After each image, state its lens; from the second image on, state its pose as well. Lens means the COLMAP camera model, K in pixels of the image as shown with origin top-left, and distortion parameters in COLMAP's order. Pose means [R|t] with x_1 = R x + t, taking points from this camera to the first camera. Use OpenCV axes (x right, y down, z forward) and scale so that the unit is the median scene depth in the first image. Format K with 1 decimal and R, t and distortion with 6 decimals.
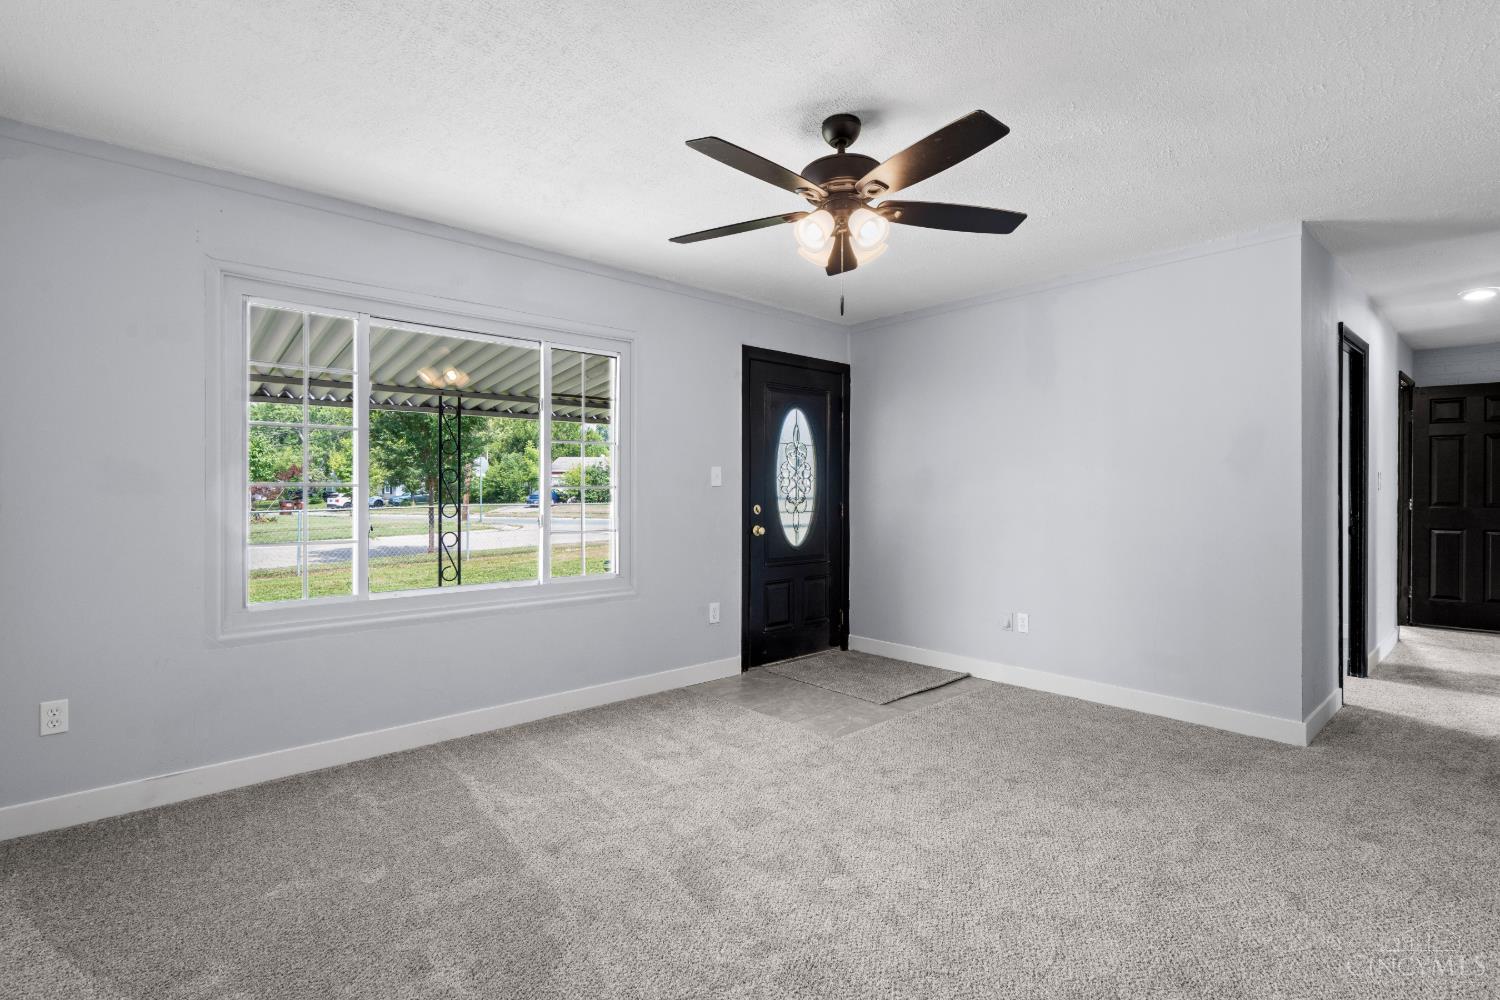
lens RADIAL K [[714.7, 0, 748.7], [0, 714.7, 492.1], [0, 0, 1]] dist [0.000044, -0.000019]
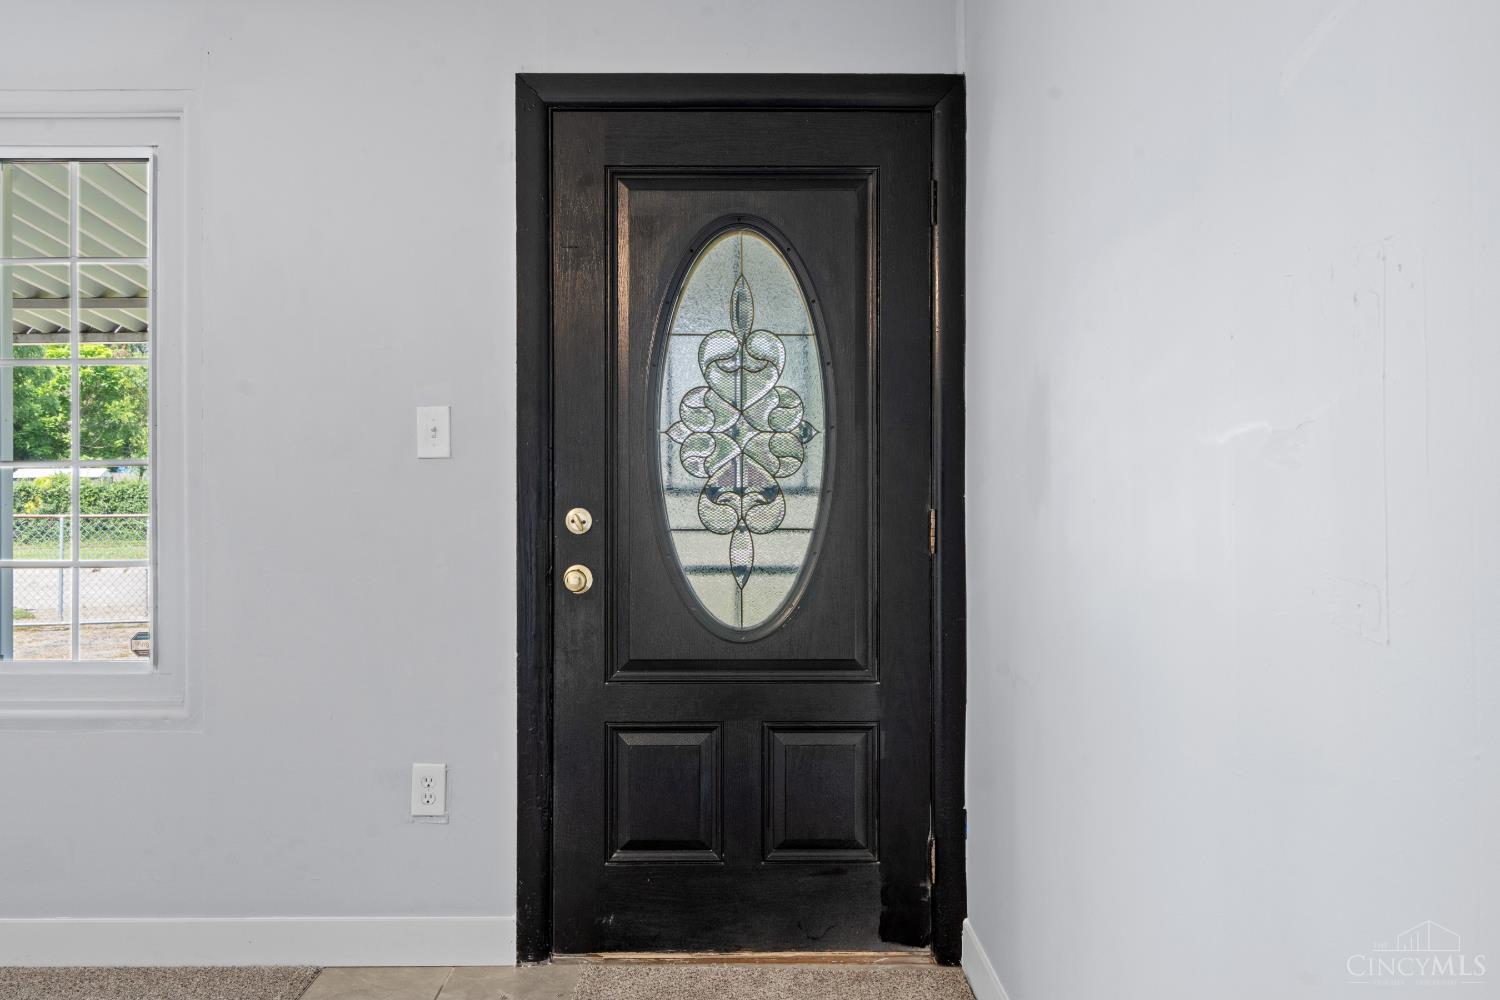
lens RADIAL K [[1235.9, 0, 750.0], [0, 1235.9, 500.0], [0, 0, 1]] dist [0.065505, 0.003064]
pose [[0.744878, -0.002803, -0.667195, 0.482377], [-0.001154, 0.999984, -0.005489, 0.016751], [0.667200, 0.004858, 0.744863, 0.567994]]
